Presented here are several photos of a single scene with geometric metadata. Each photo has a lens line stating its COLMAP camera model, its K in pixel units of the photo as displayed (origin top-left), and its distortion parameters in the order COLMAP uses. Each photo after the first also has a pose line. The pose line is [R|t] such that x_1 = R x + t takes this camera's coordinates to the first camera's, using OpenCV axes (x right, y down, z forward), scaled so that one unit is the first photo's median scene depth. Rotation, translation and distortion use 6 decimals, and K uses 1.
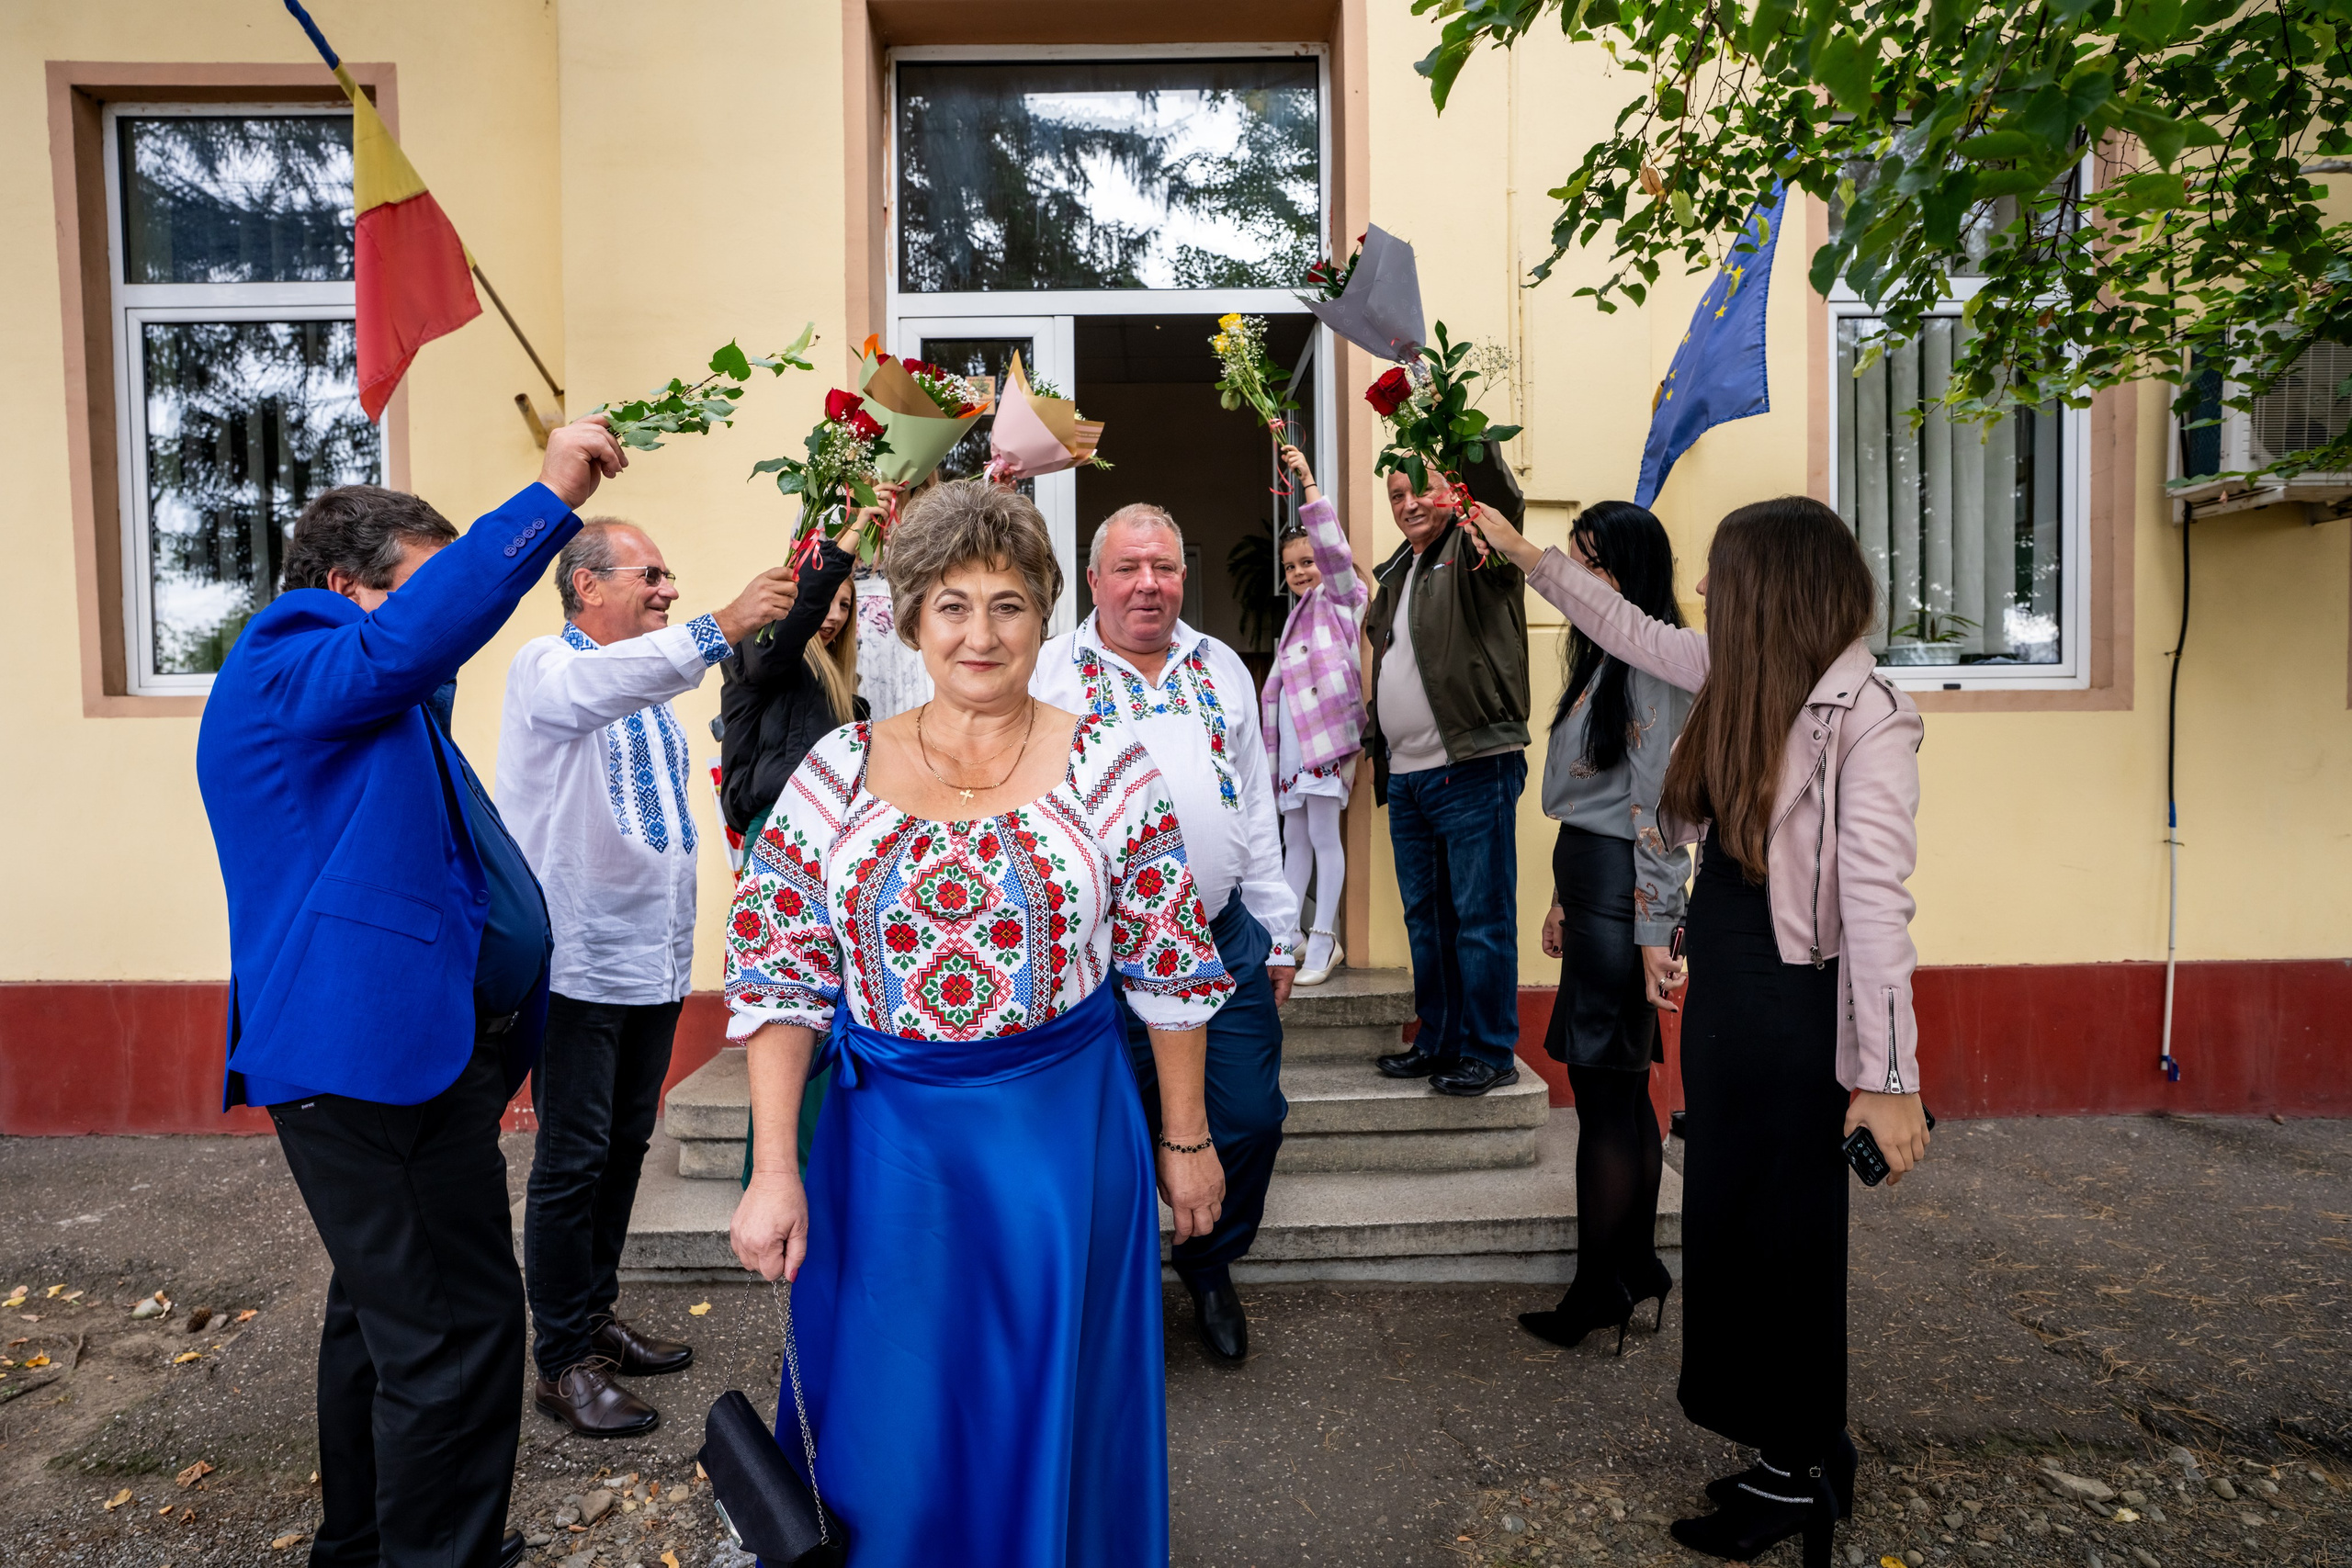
lens RADIAL K [[1256.3, 0, 1137.1], [0, 1256.3, 809.5], [0, 0, 1]] dist [-0.024875, 0.017062]
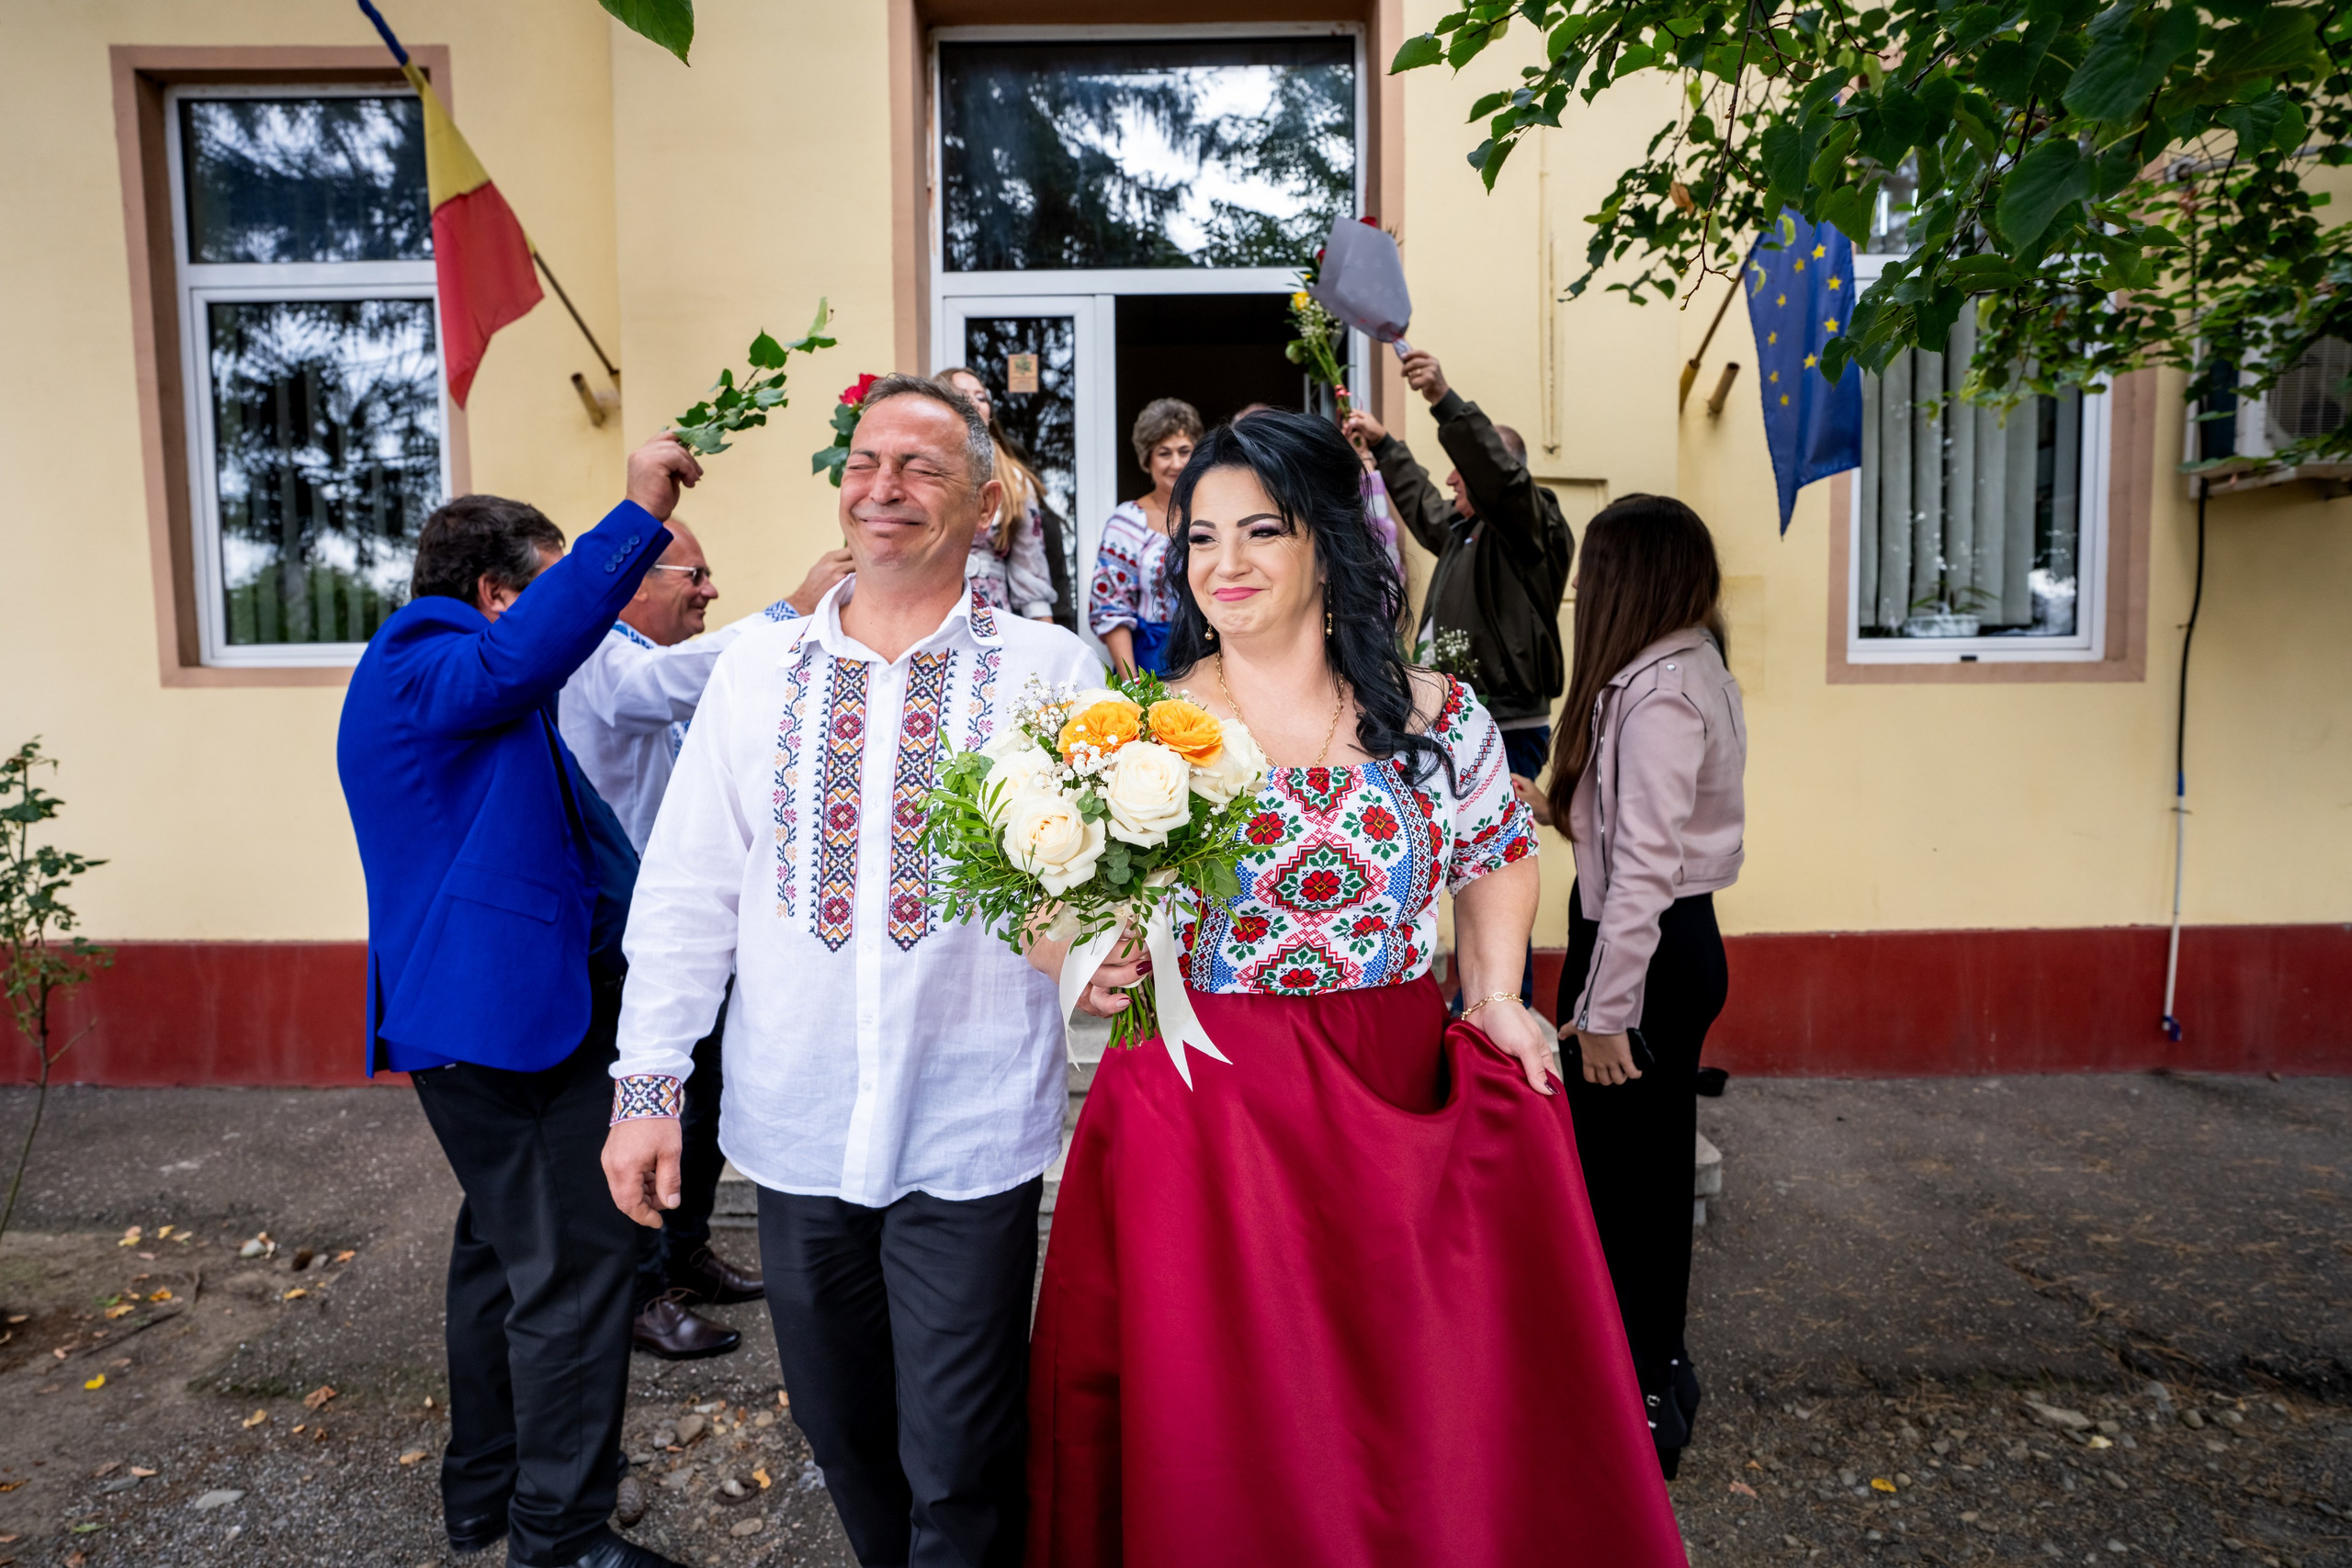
lens RADIAL K [[1256.3, 0, 1151.0], [0, 1256.3, 804.8], [0, 0, 1]] dist [-0.024875, 0.017062]
pose [[0.999972, 0.001194, -0.007452, -0.017204], [-0.000941, 0.999426, 0.033877, -0.016634], [0.007489, -0.033869, 0.999398, -0.048200]]
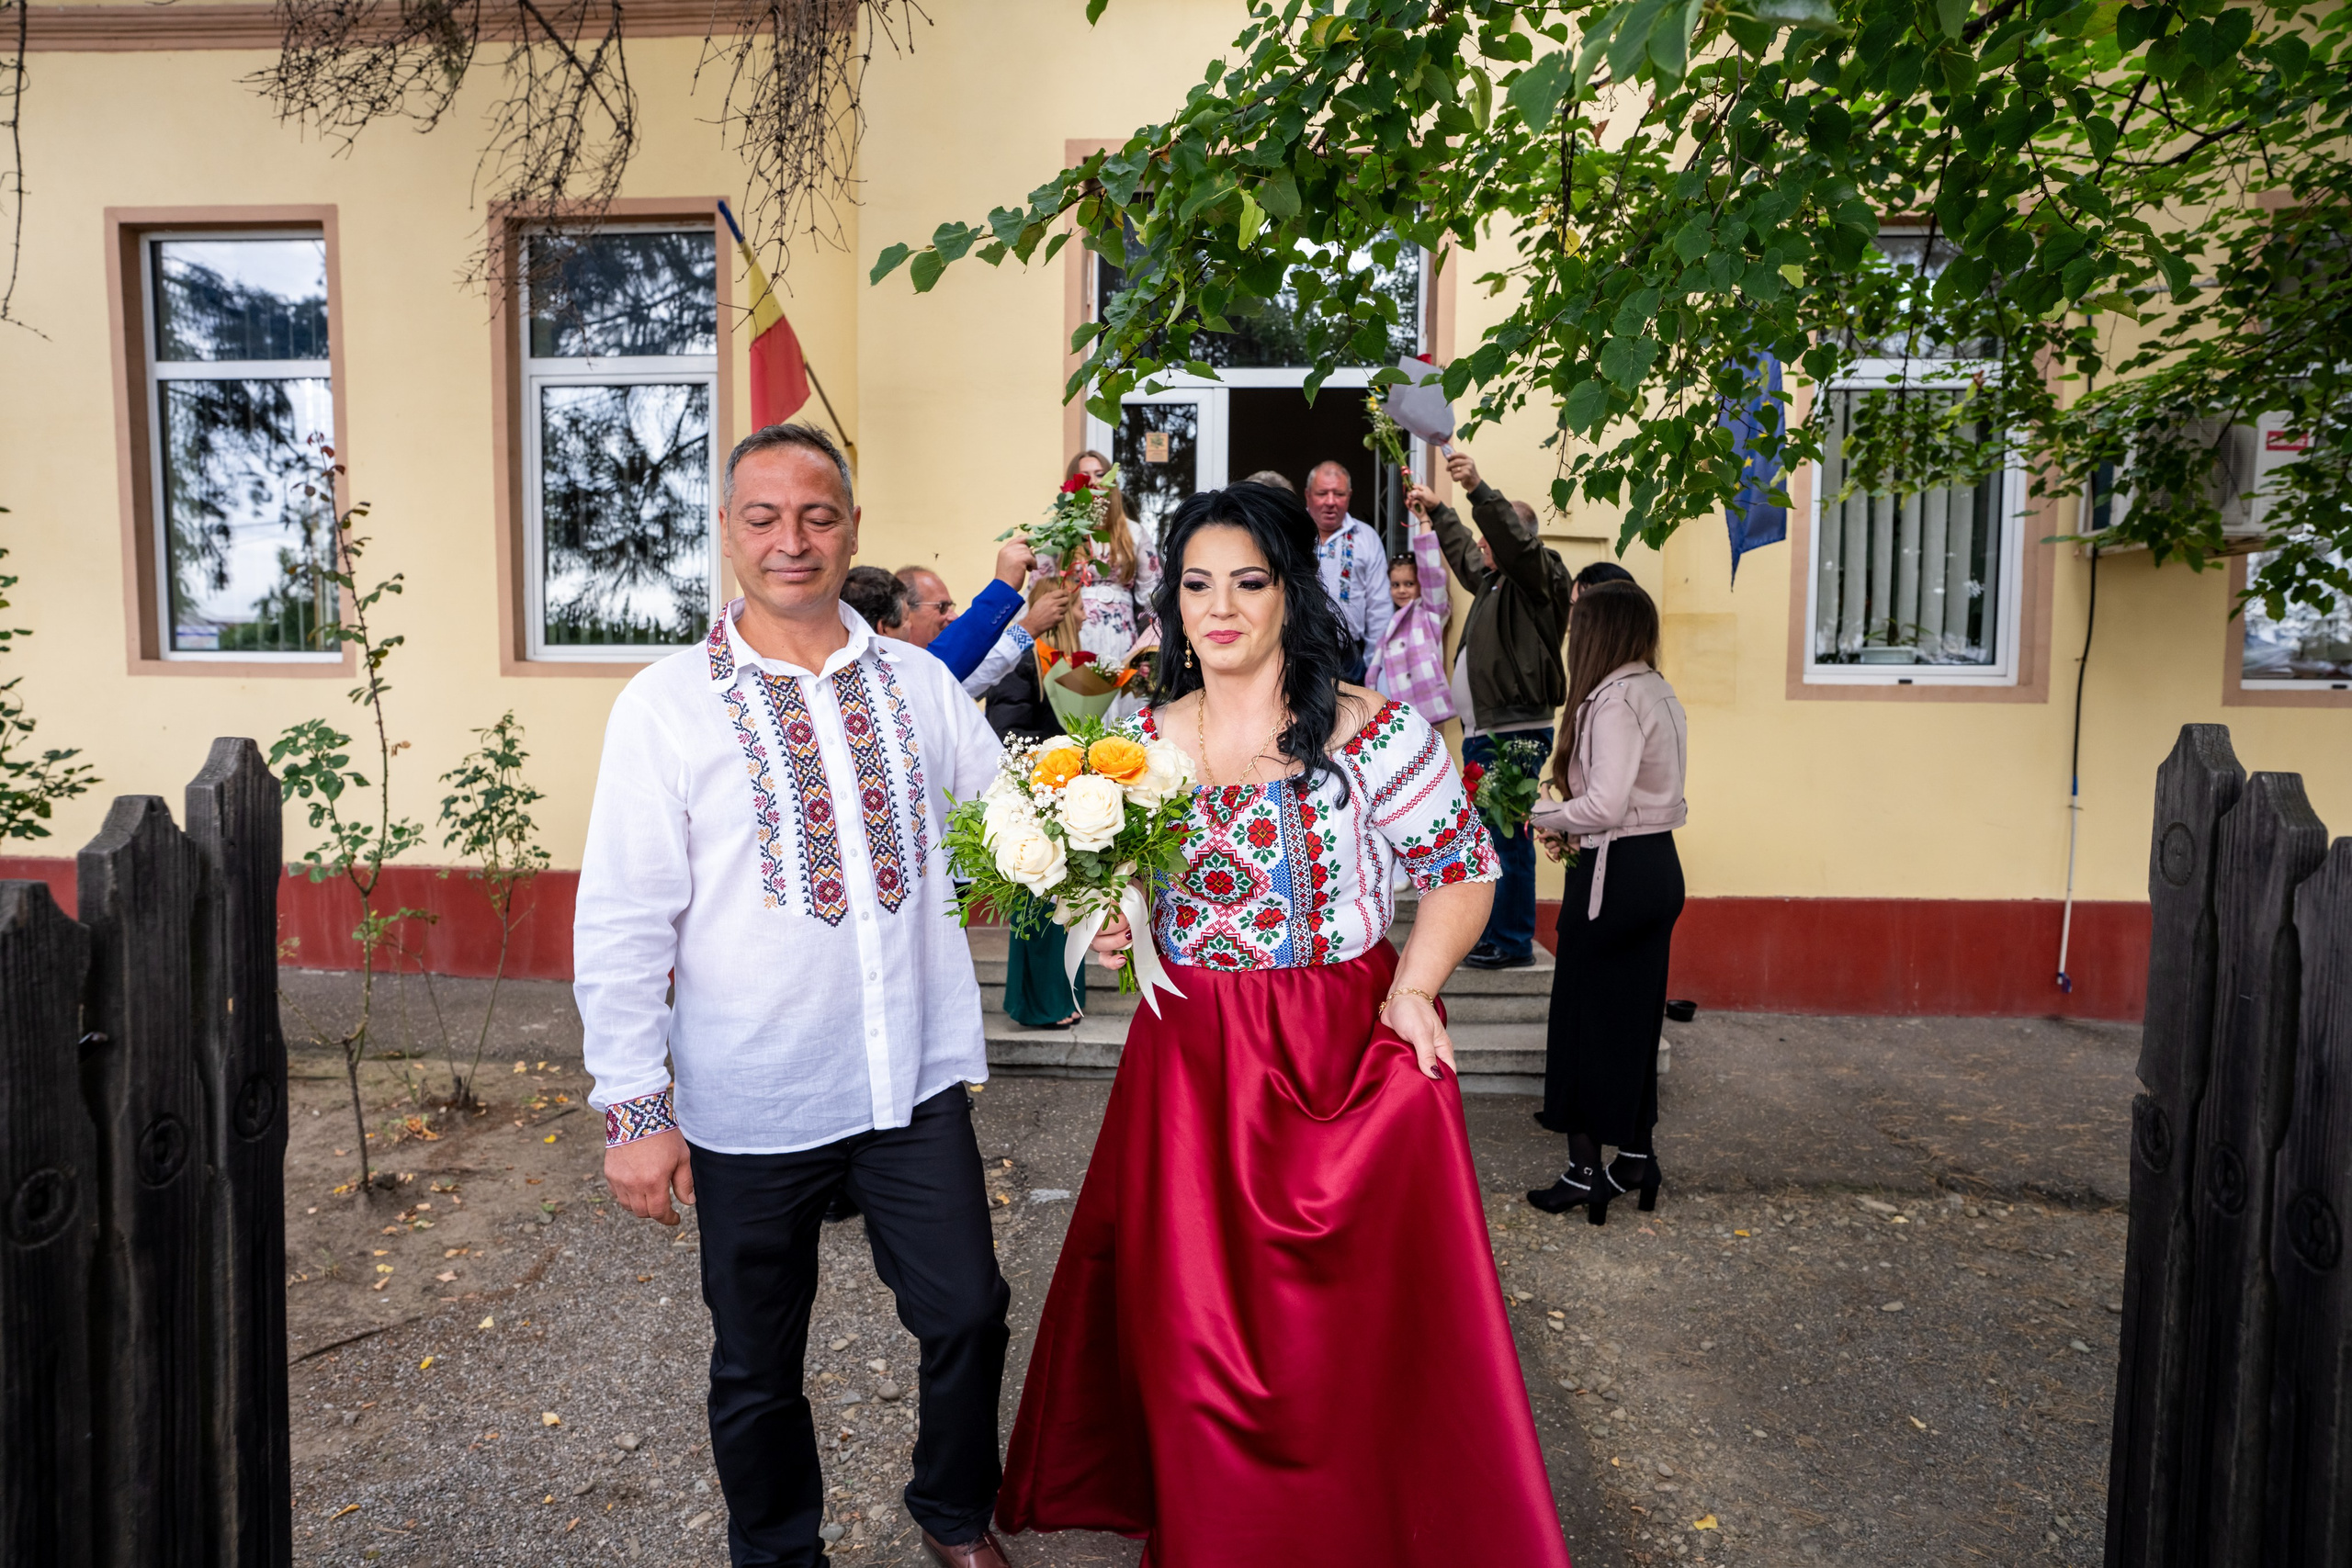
lens RADIAL K [[1202.6, 0, 1152.8], [0, 1202.6, 780.4], [0, 0, 1]] dist [-0.035201, 0.018188]
pose [[0.997610, 0.025884, -0.064057, -0.052493], [-0.024759, 0.999526, 0.018288, -0.000651], [0.064500, -0.016658, 0.997779, -0.381478]]
